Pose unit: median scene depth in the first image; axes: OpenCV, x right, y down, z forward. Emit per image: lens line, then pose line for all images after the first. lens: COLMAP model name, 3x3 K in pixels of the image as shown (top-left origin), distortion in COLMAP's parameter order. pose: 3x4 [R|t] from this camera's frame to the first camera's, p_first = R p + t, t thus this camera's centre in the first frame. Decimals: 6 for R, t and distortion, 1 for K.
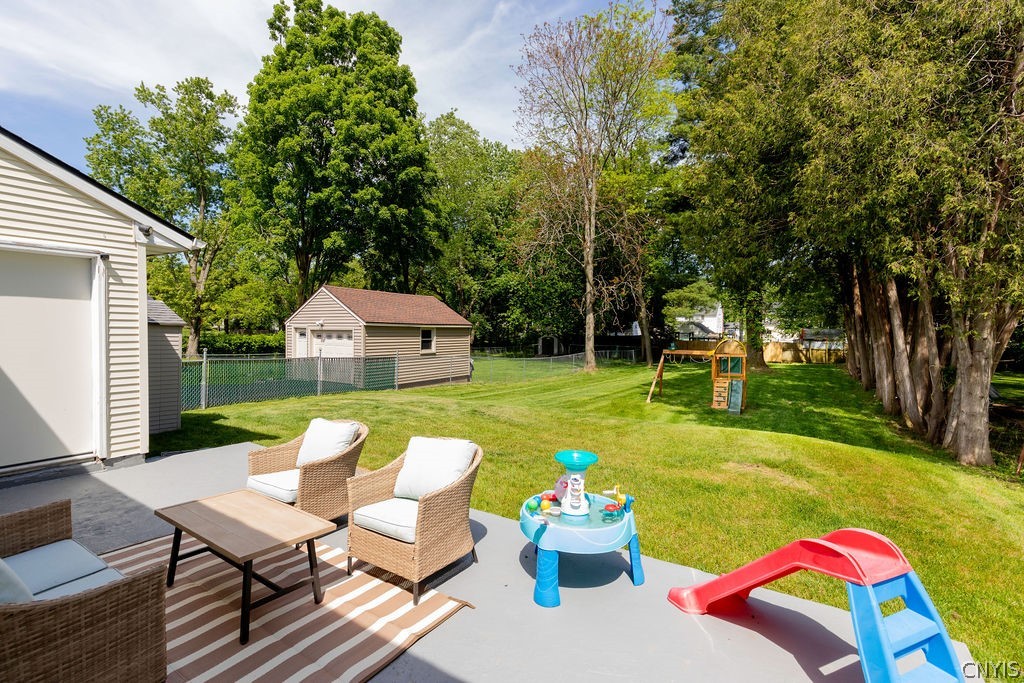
lens RADIAL K [[463.7, 0, 517.1], [0, 463.7, 331.0], [0, 0, 1]] dist [0.014859, -0.000158]
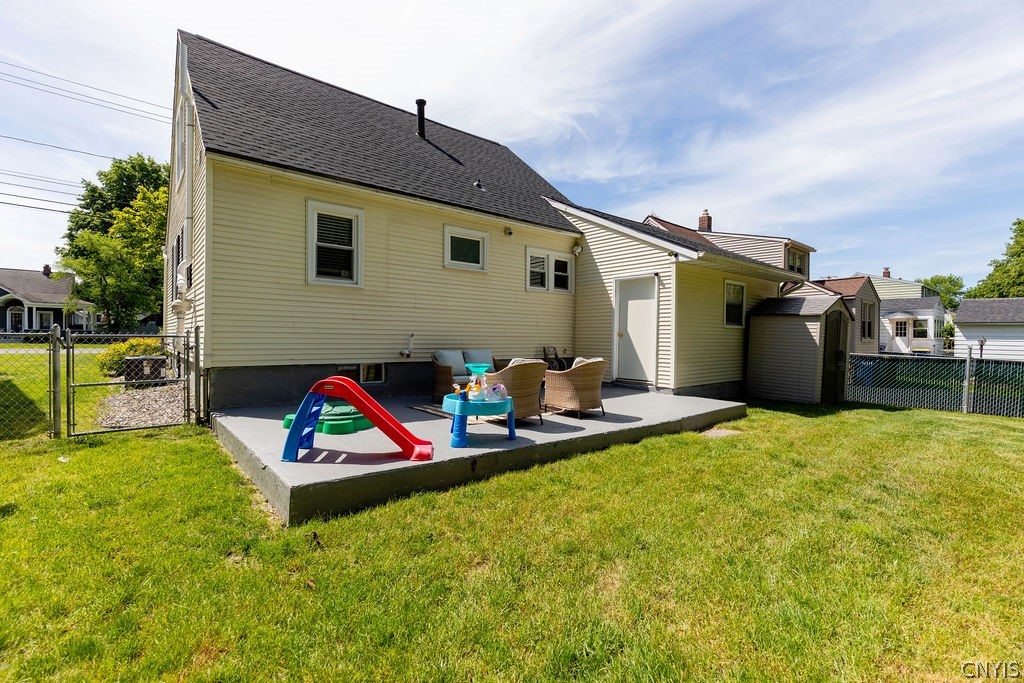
lens RADIAL K [[465.0, 0, 508.7], [0, 465.0, 342.7], [0, 0, 1]] dist [0.000153, -0.000165]
pose [[-0.291761, -0.003474, -0.956485, 0.220346], [-0.014149, 0.999900, 0.000684, 0.024659], [0.956387, 0.013732, -0.291781, 0.215820]]
